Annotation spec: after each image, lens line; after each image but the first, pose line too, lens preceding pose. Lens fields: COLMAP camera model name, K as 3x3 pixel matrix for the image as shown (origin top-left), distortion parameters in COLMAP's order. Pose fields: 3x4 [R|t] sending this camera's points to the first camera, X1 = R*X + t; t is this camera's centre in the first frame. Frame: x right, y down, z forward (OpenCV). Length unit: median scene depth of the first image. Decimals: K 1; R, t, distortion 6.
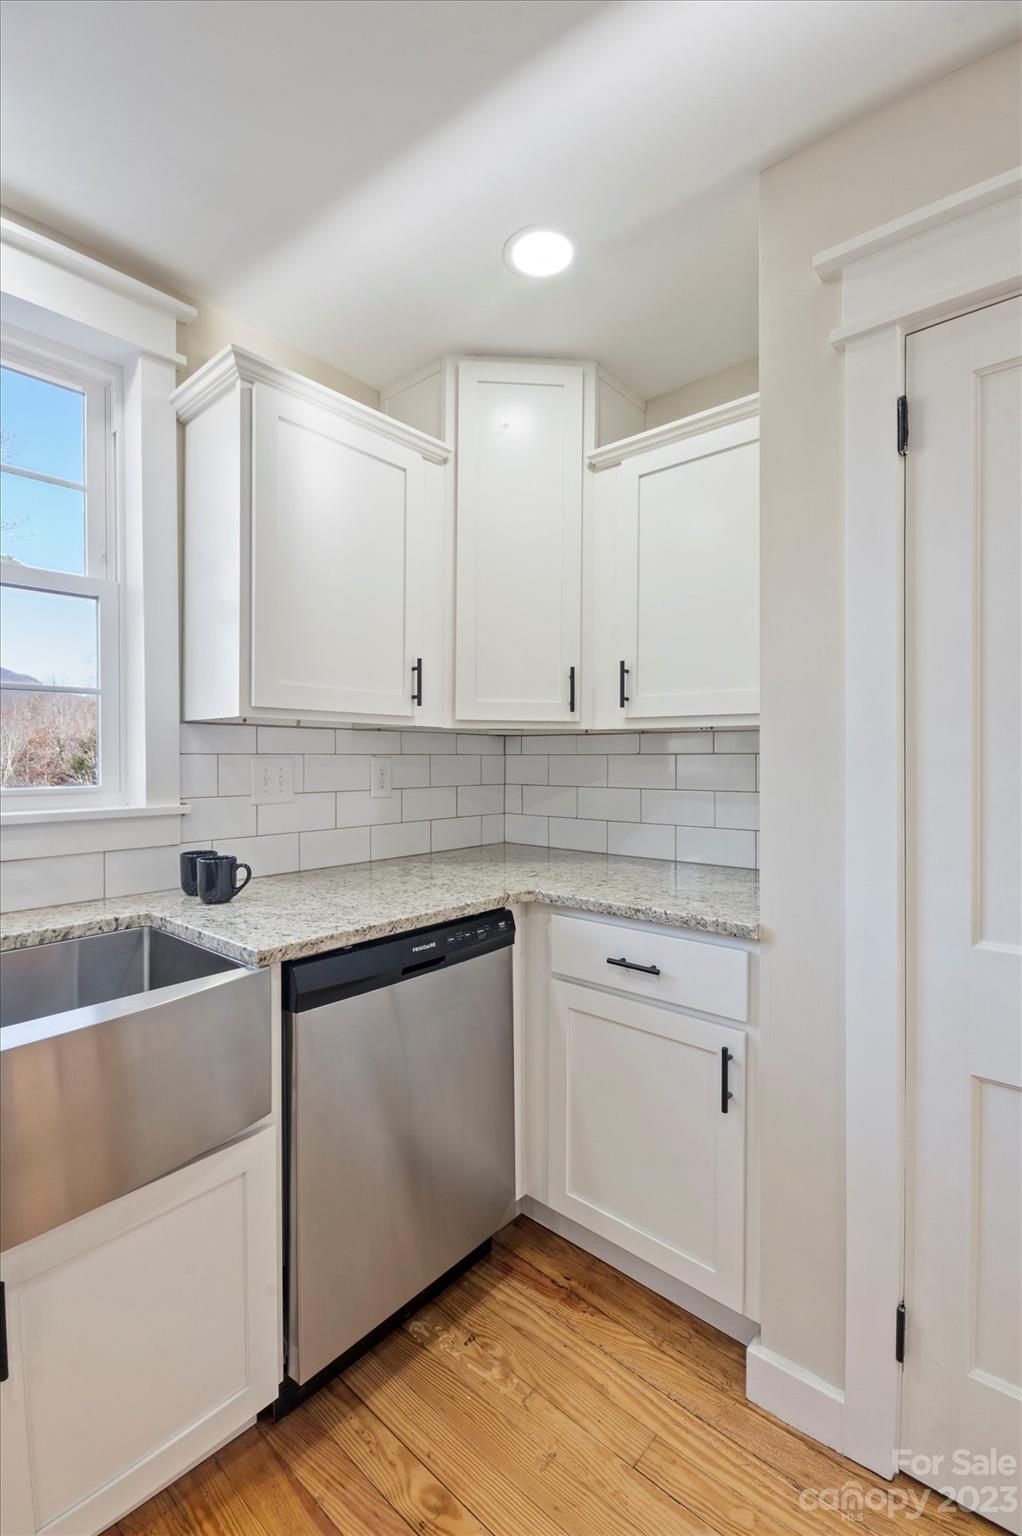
lens RADIAL K [[682.3, 0, 502.9], [0, 682.3, 759.1], [0, 0, 1]] dist [-0.003477, -0.002538]
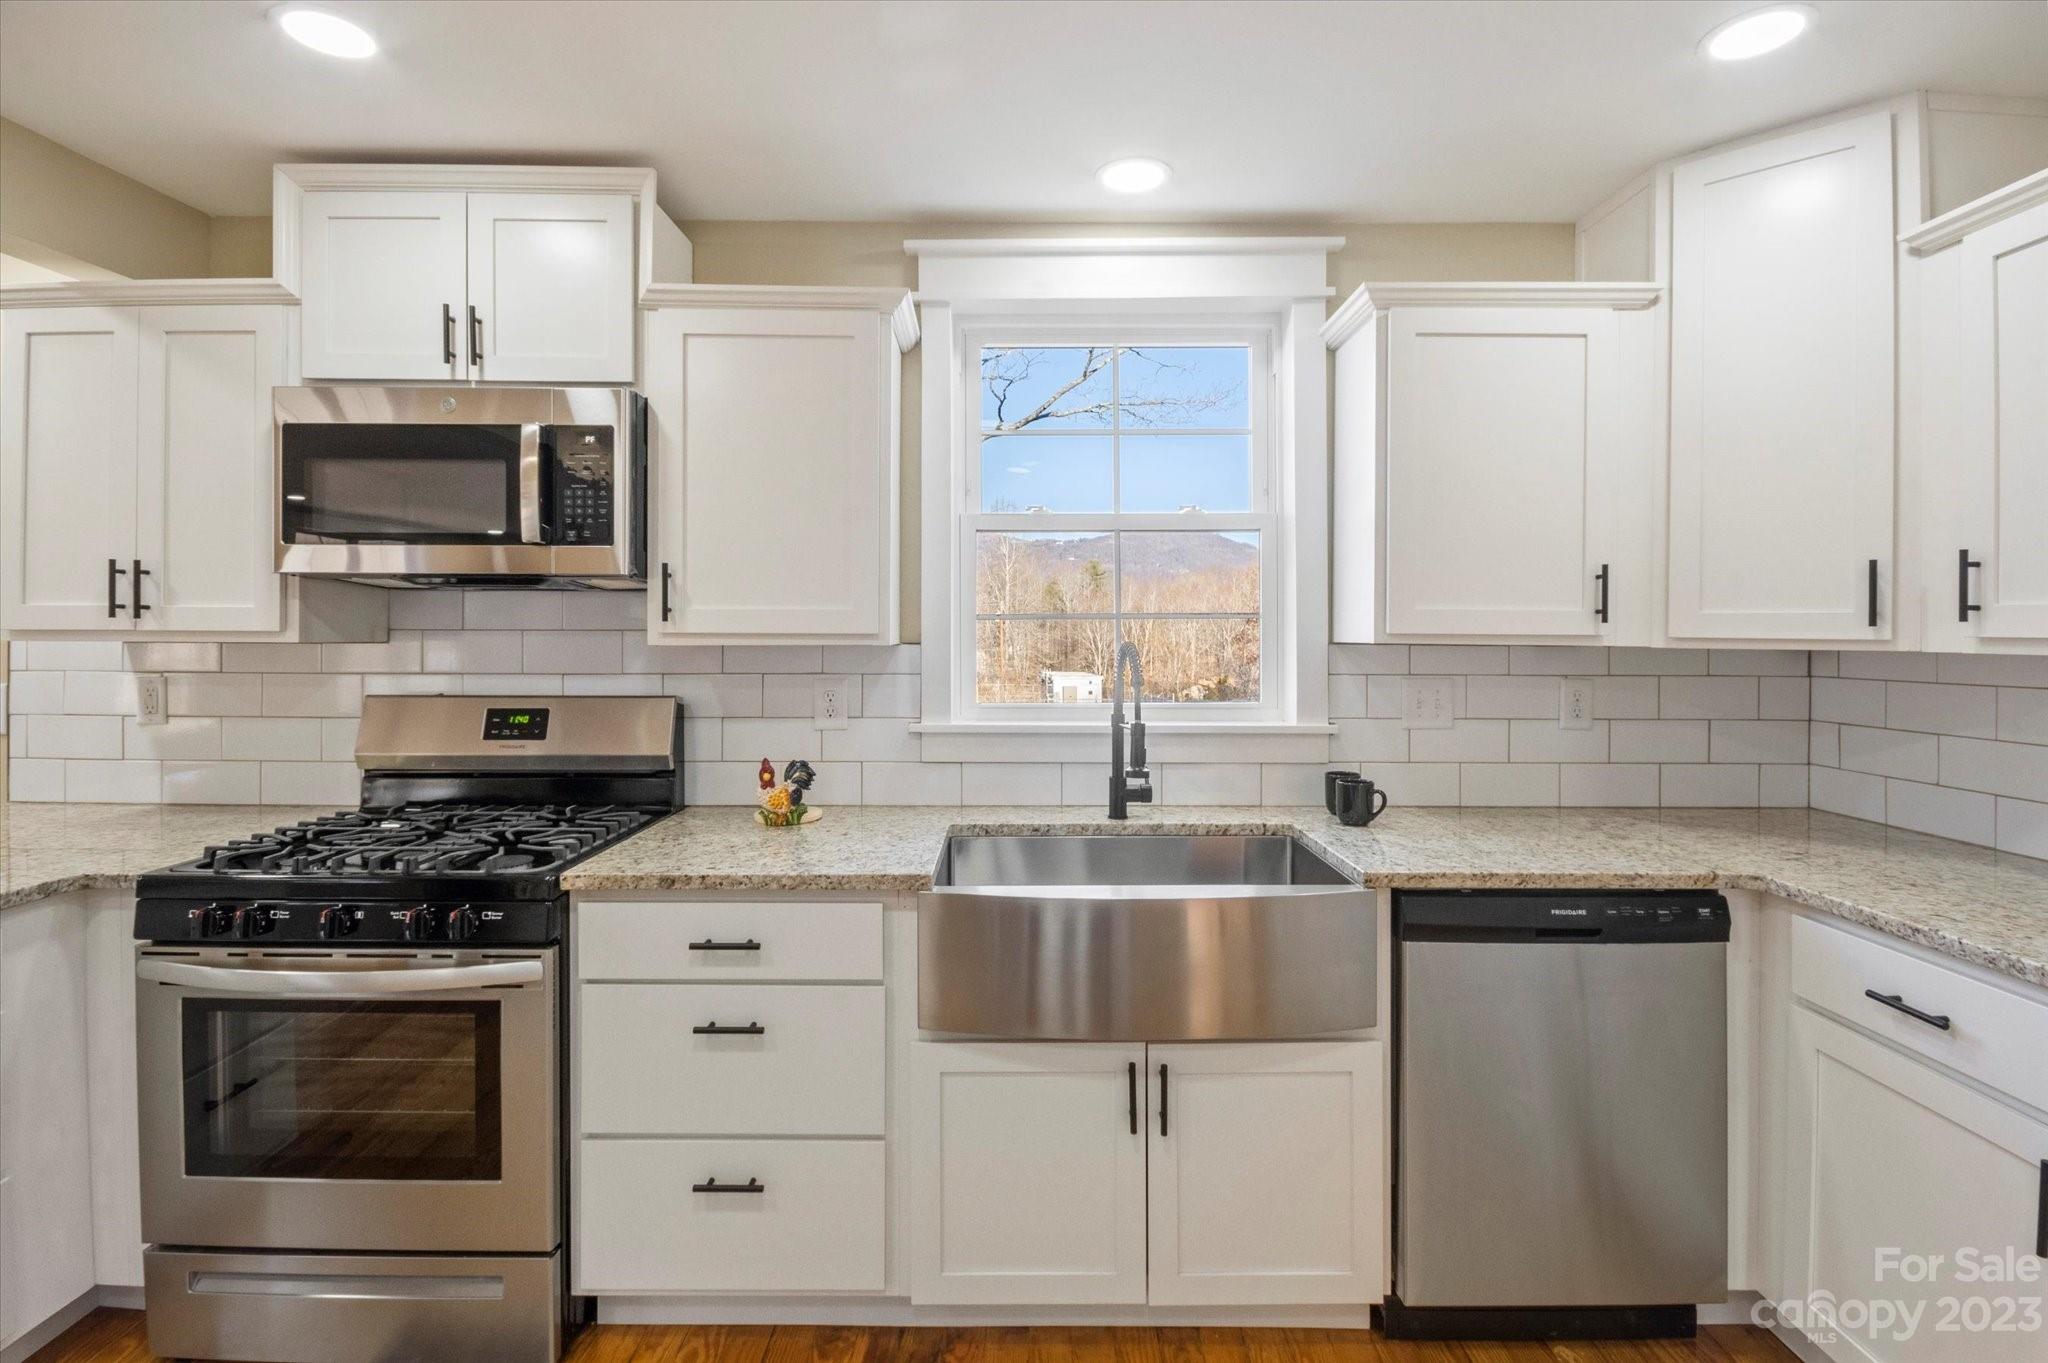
lens RADIAL K [[909.7, 0, 1020.5], [0, 909.7, 635.4], [0, 0, 1]] dist [-0.003477, -0.002538]
pose [[0.657518, -0.000079, -0.753439, 0.272049], [-0.005861, 0.999969, -0.005219, -0.061943], [0.753416, 0.007848, 0.657497, -0.268820]]
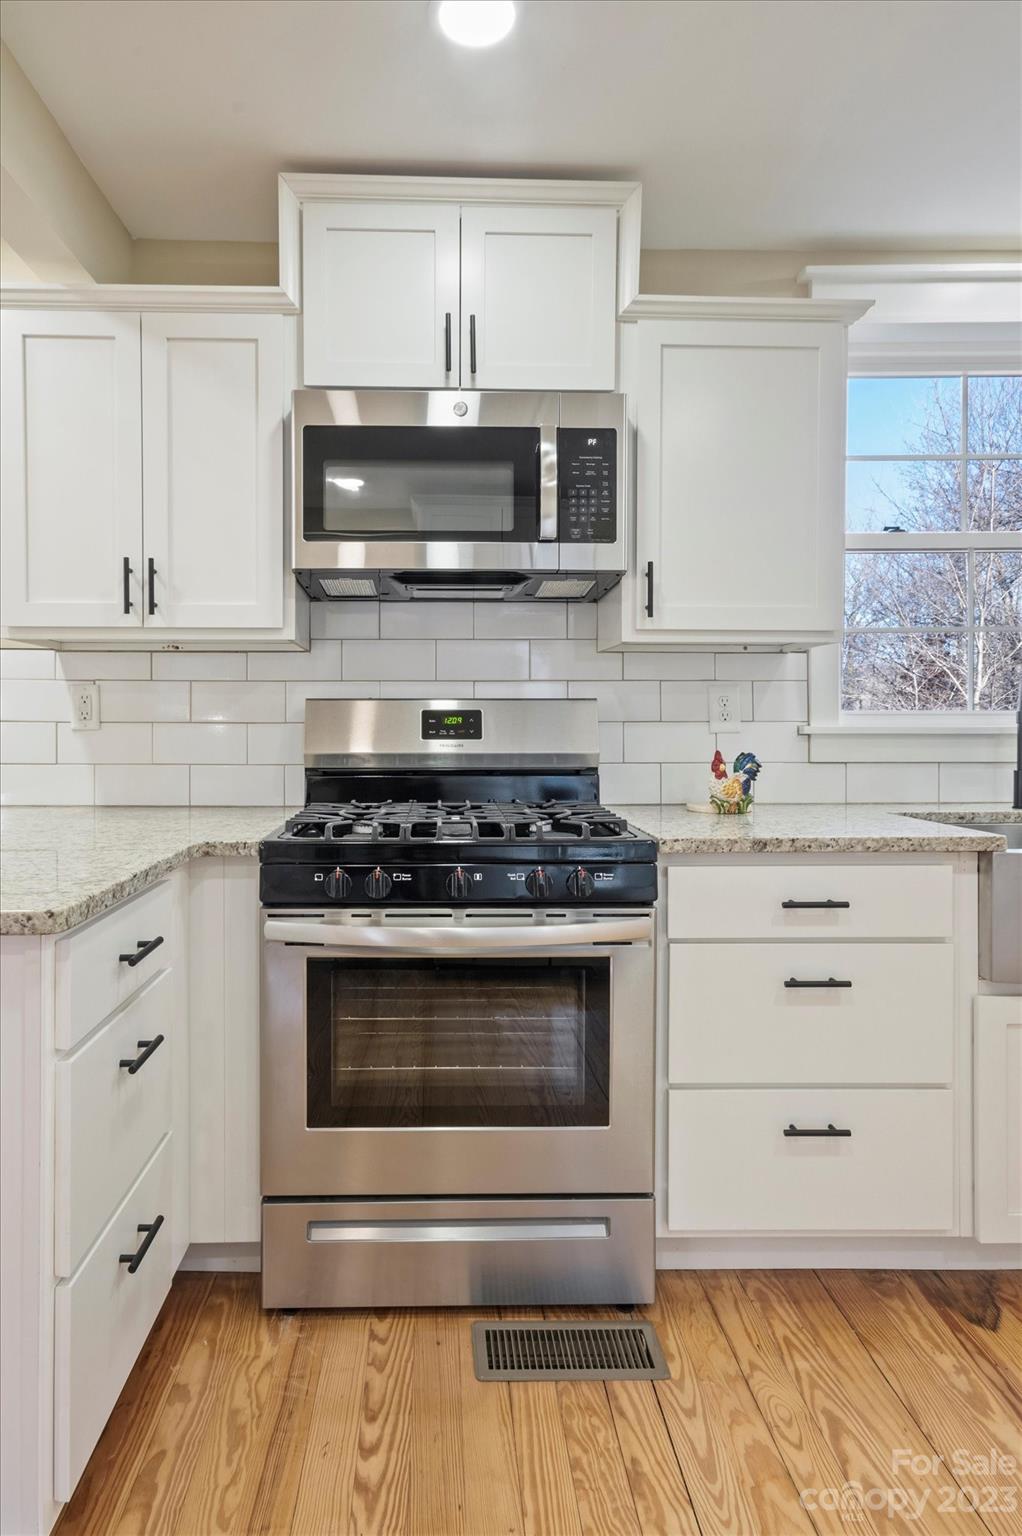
lens RADIAL K [[846.4, 0, 453.9], [0, 846.4, 735.0], [0, 0, 1]] dist [0.007784, 0.006754]
pose [[0.669088, 0.008829, -0.743131, -0.266722], [-0.001915, 0.999947, 0.010155, 0.075297], [0.743181, -0.005371, 0.669069, -0.857506]]
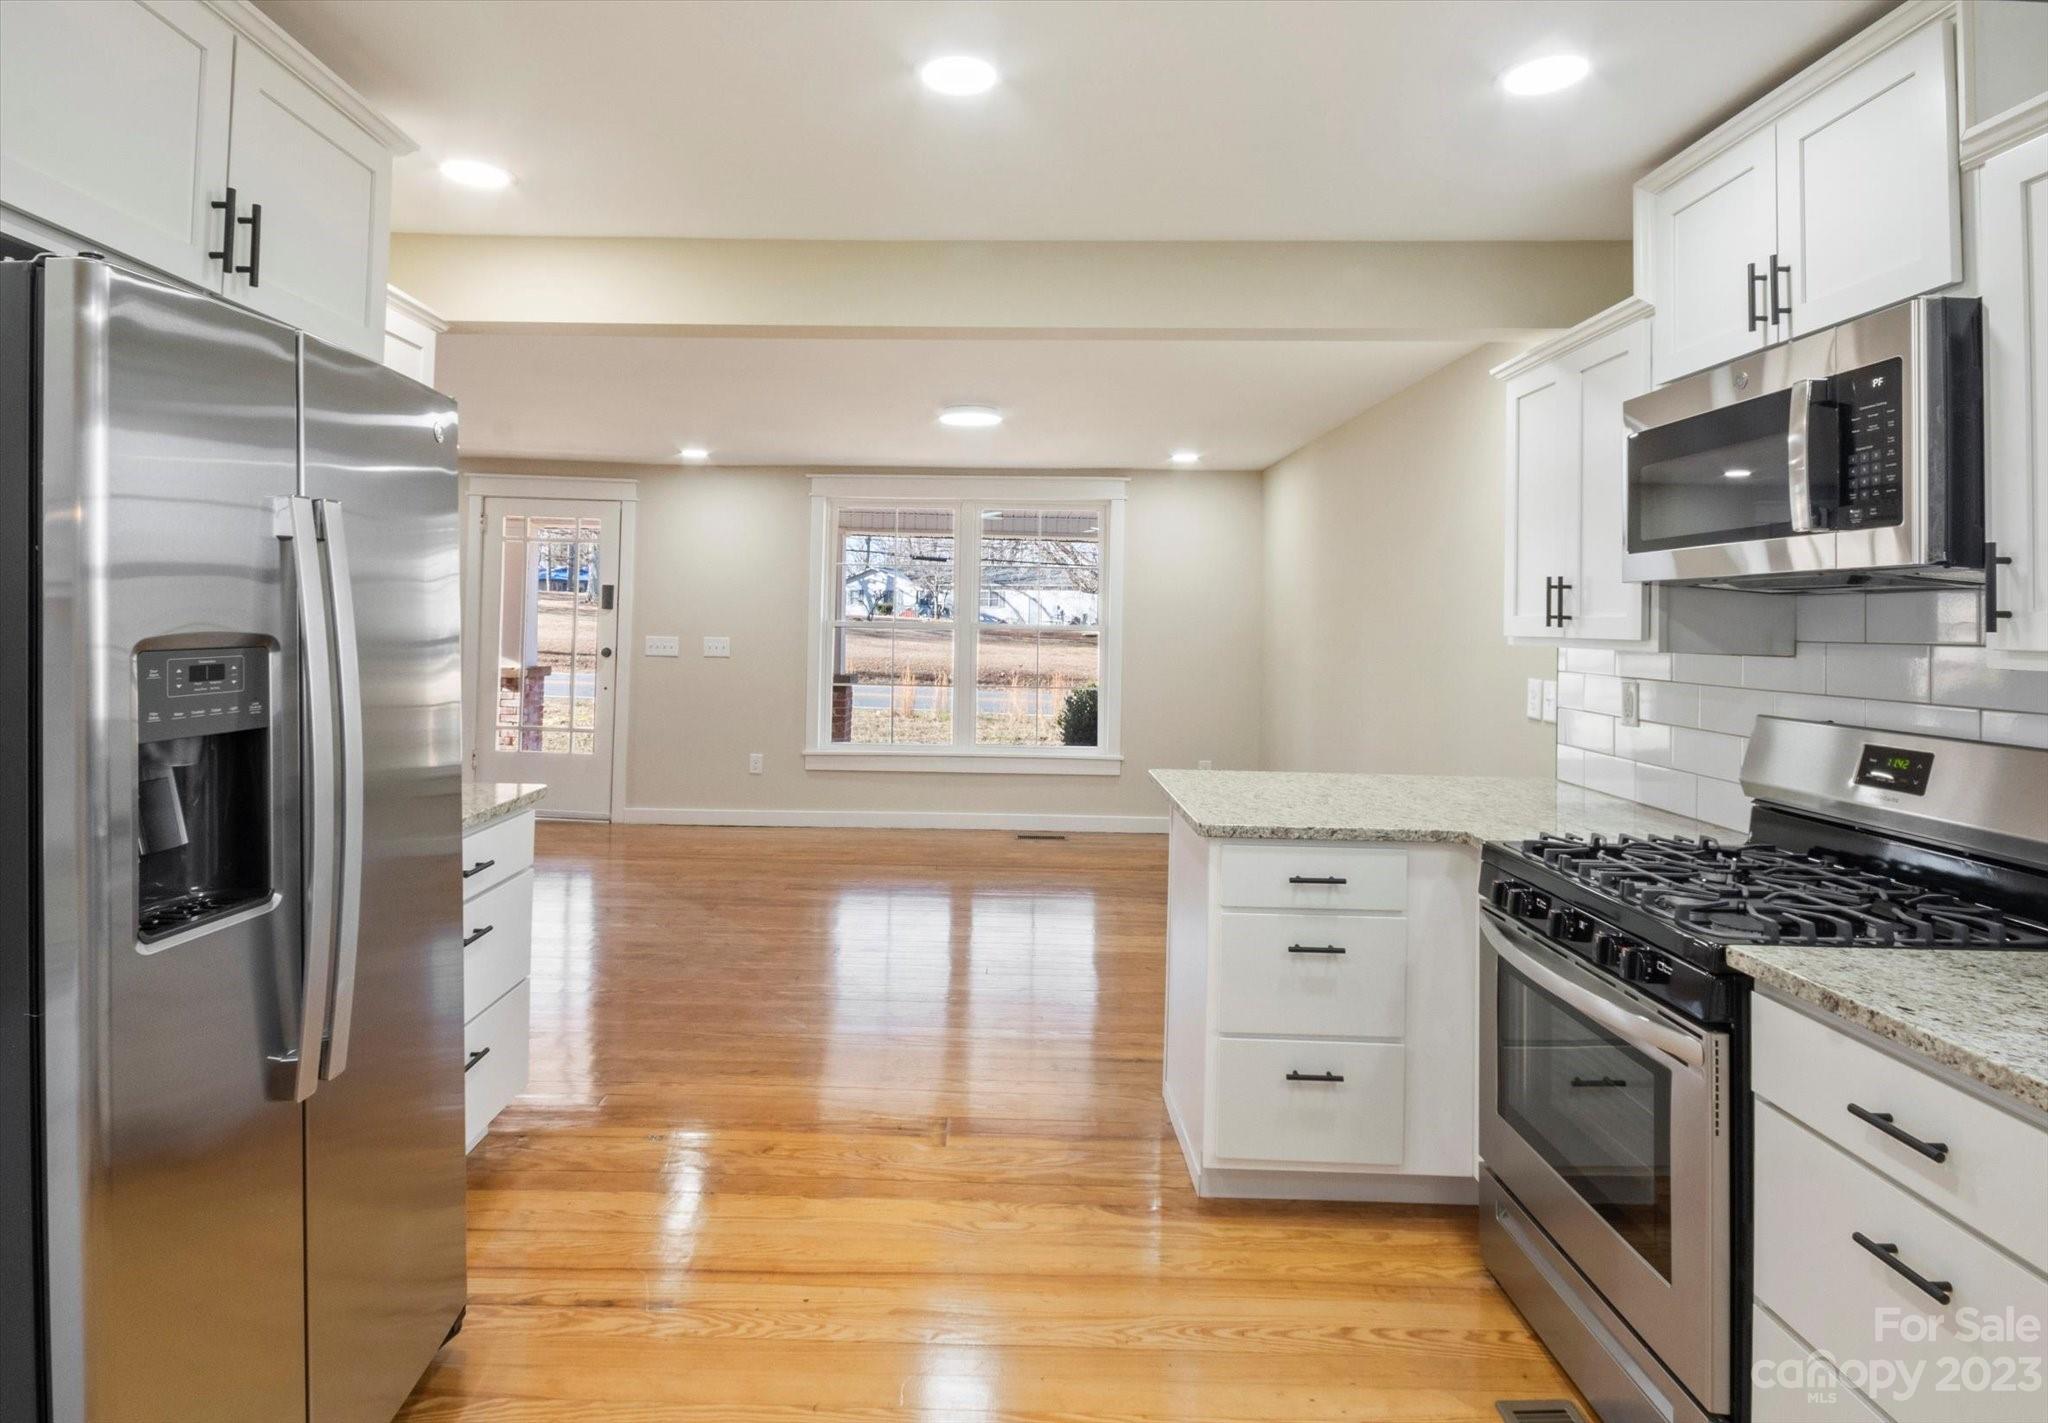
lens RADIAL K [[1067.8, 0, 988.9], [0, 1067.8, 595.3], [0, 0, 1]] dist [-0.002659, -0.001110]
pose [[-0.761883, -0.038542, -0.646567, 0.304936], [-0.030739, 0.999255, -0.023344, -0.068440], [0.646985, 0.002090, -0.762500, 0.332667]]
